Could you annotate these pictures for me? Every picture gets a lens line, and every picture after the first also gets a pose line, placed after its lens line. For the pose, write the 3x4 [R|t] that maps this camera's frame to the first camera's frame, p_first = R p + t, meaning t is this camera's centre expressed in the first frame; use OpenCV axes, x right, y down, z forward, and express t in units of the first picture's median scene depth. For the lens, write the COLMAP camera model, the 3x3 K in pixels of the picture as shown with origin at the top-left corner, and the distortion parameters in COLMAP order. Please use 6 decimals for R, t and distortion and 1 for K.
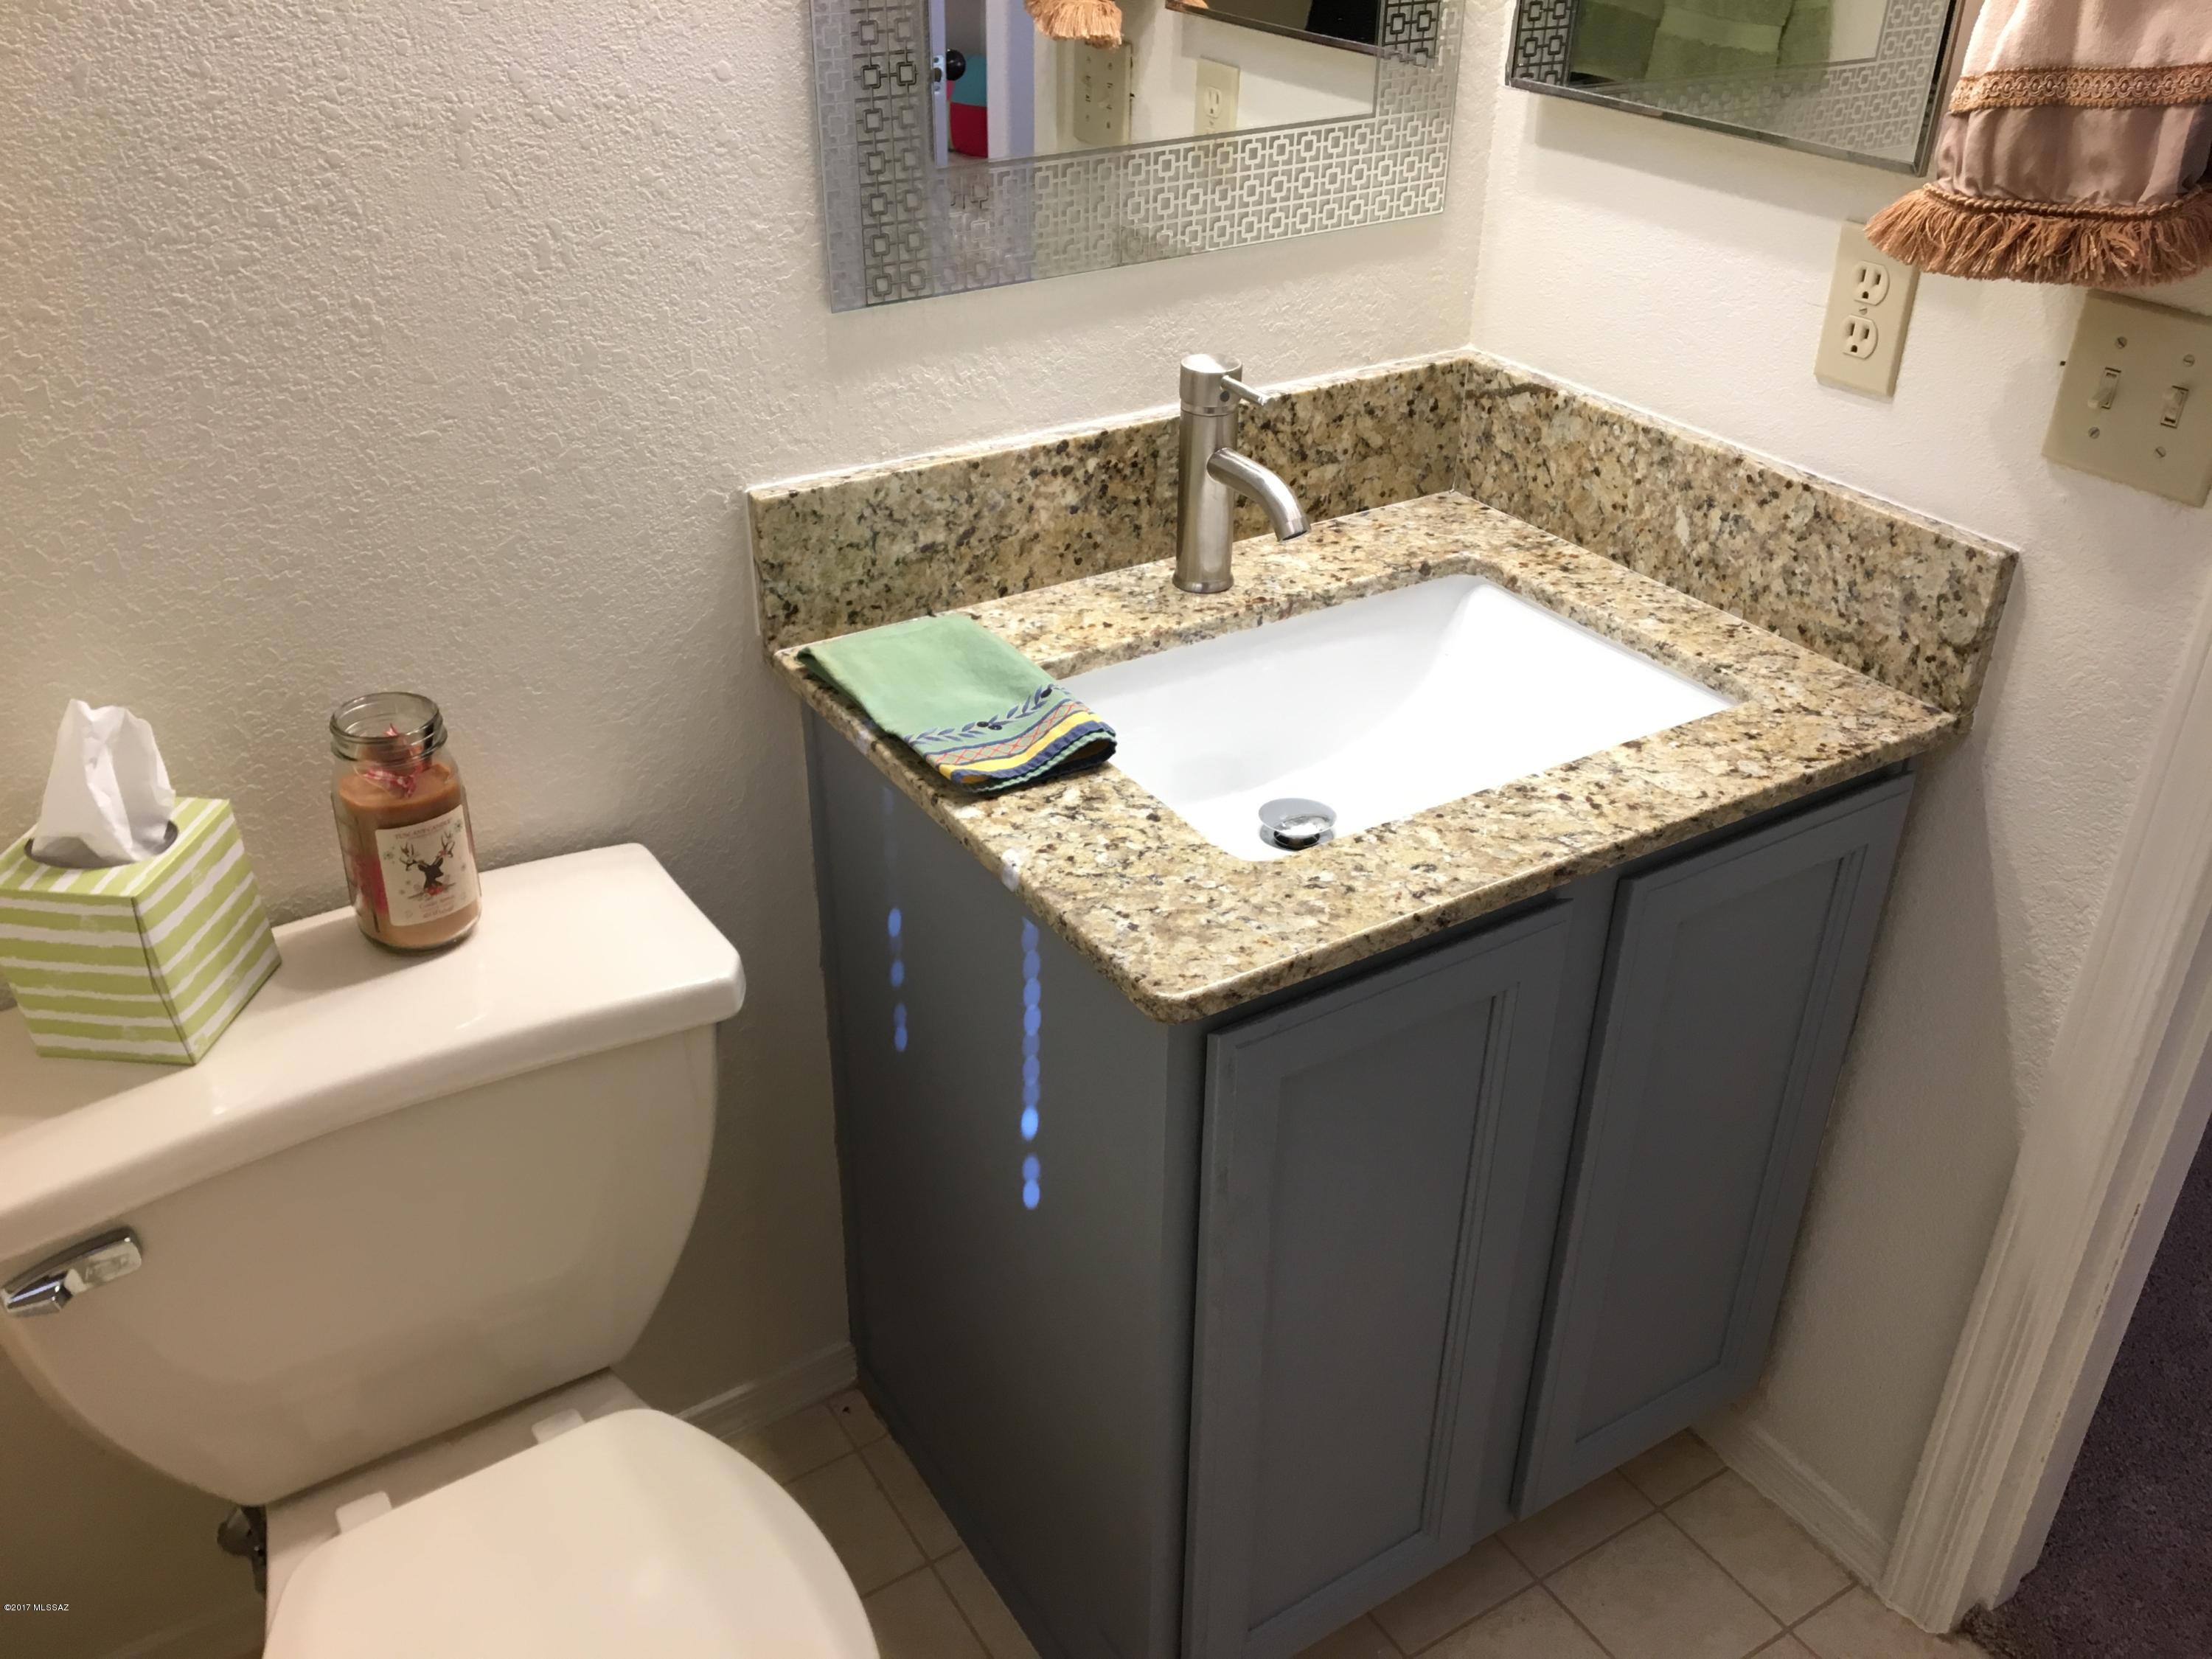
lens RADIAL K [[1854.0, 0, 1110.4], [0, 1854.0, 826.4], [0, 0, 1]] dist [0.092221, -0.139825]
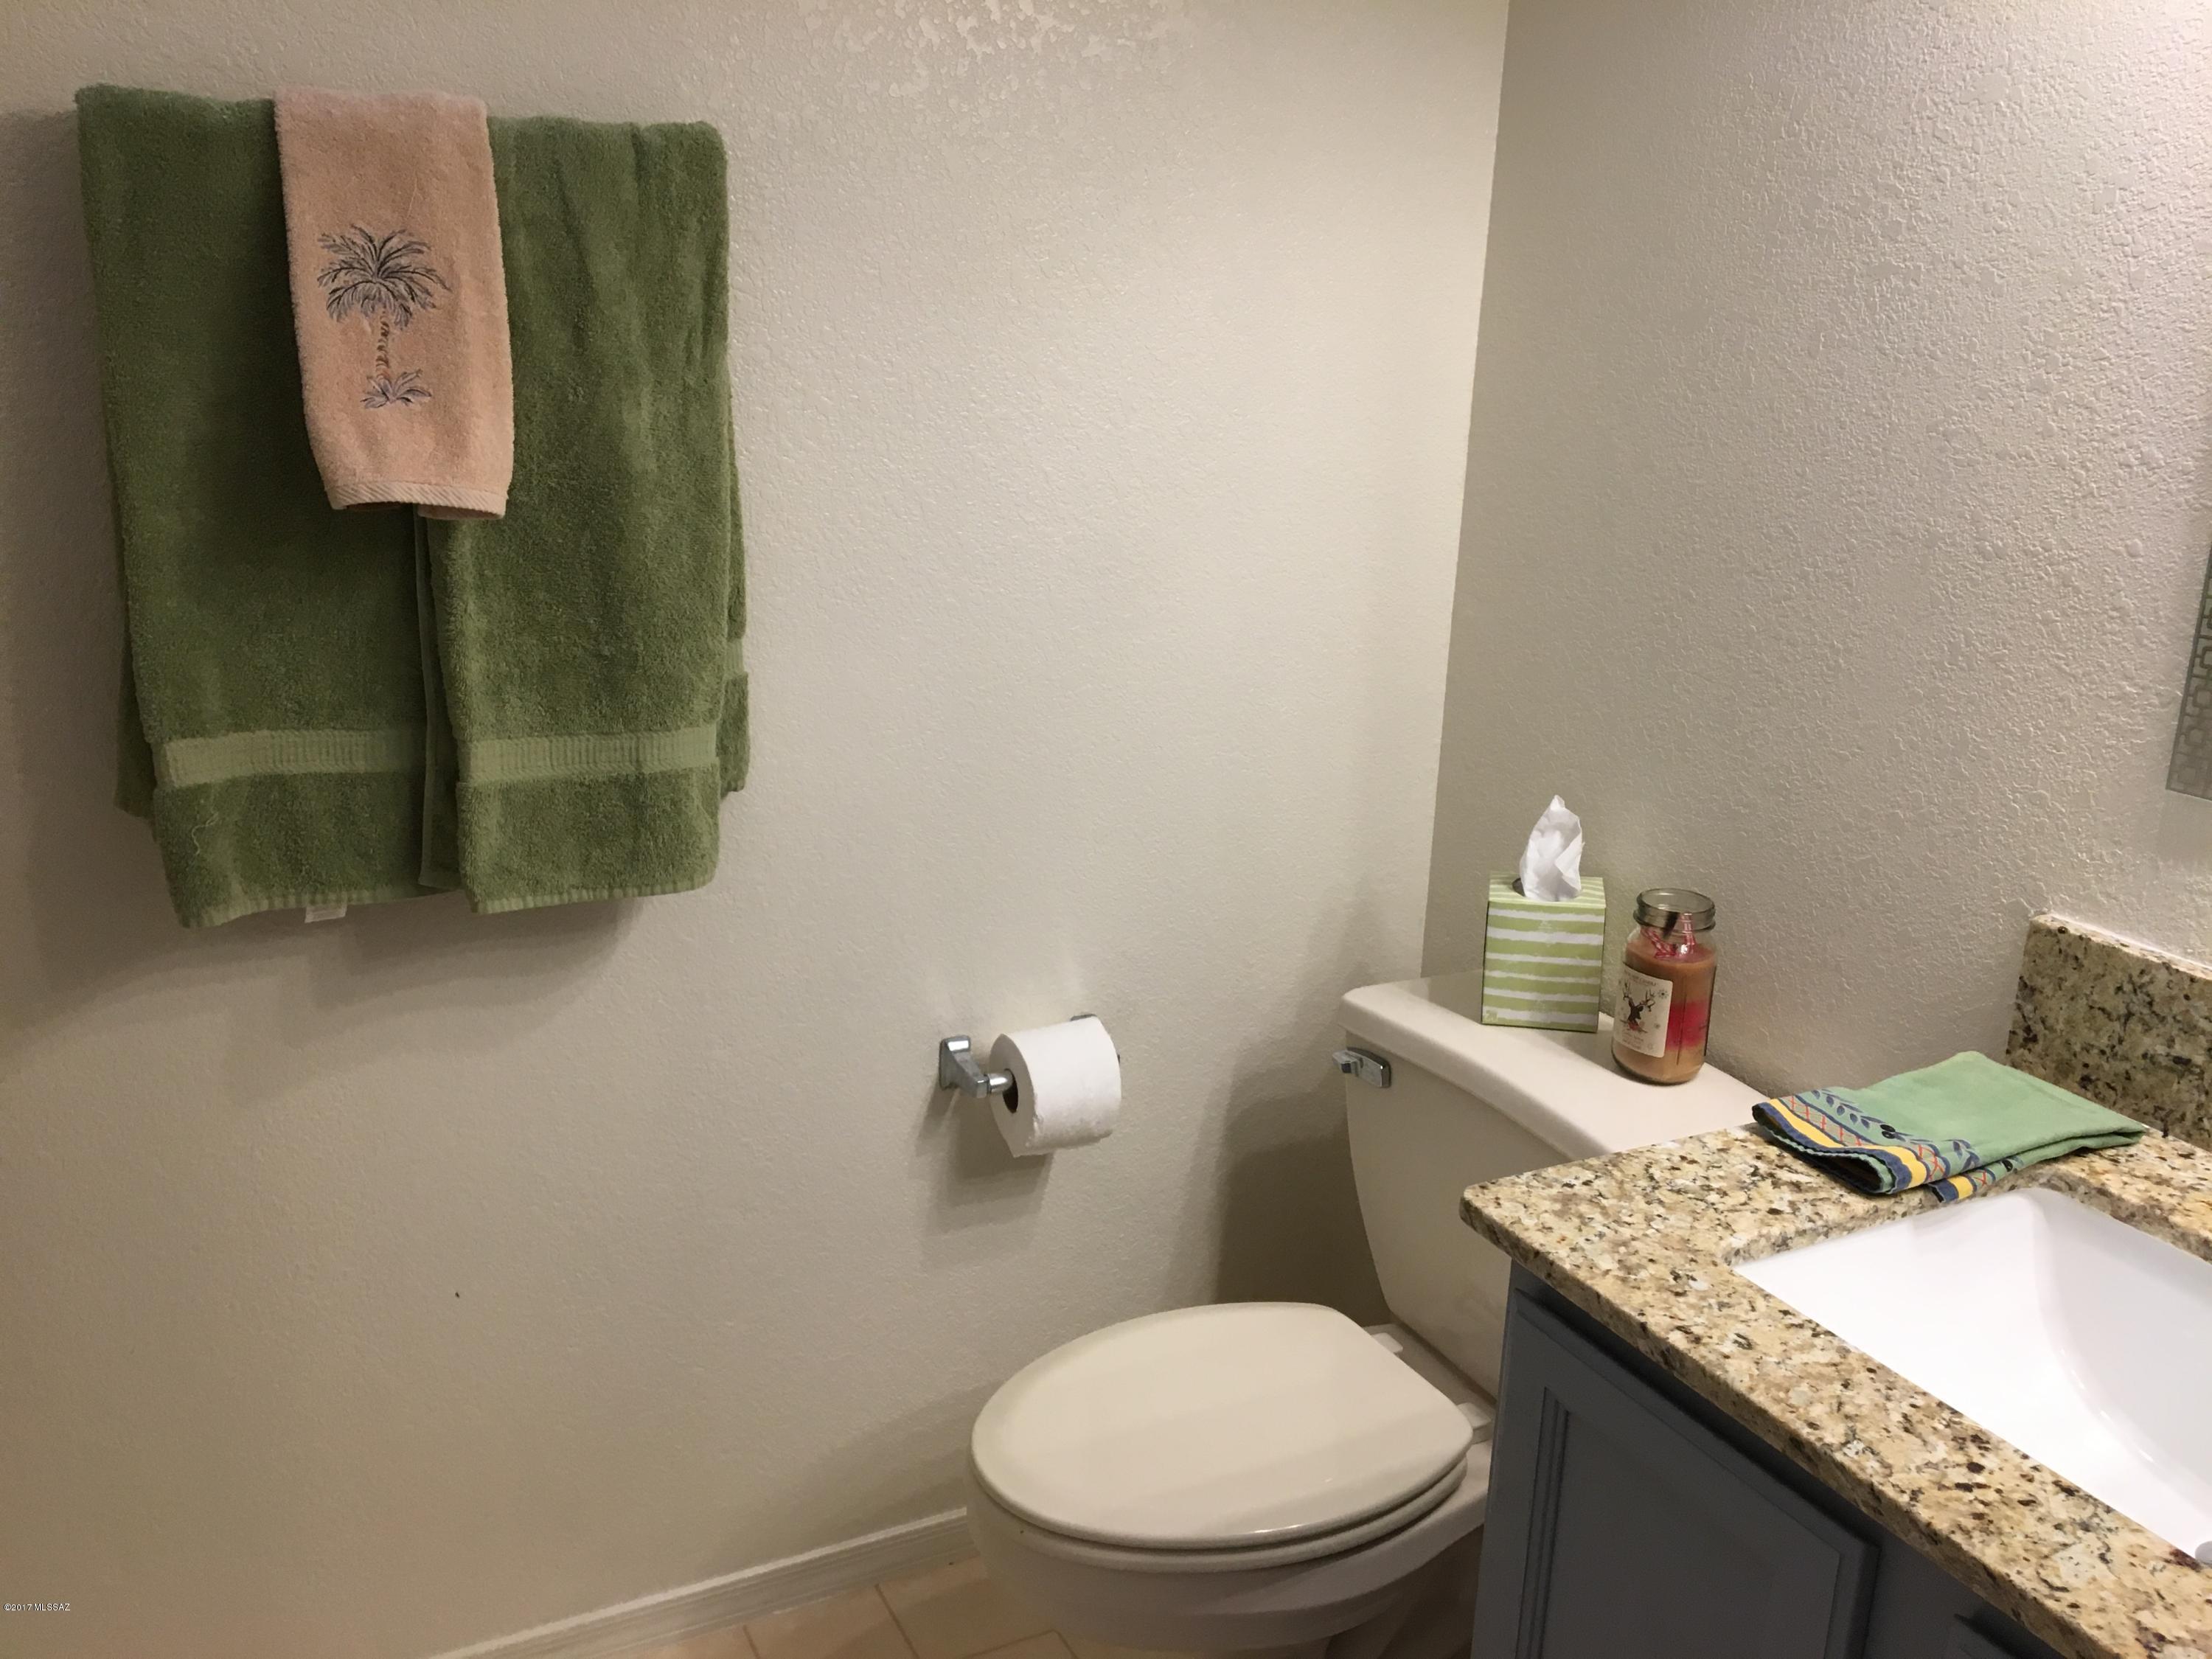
lens RADIAL K [[1854.0, 0, 1107.0], [0, 1854.0, 835.2], [0, 0, 1]] dist [0.092221, -0.139825]
pose [[-0.077521, 0.274656, -0.958413, 0.908279], [-0.535698, 0.799273, 0.272380, -0.234944], [0.840844, 0.534535, 0.085173, 0.467350]]
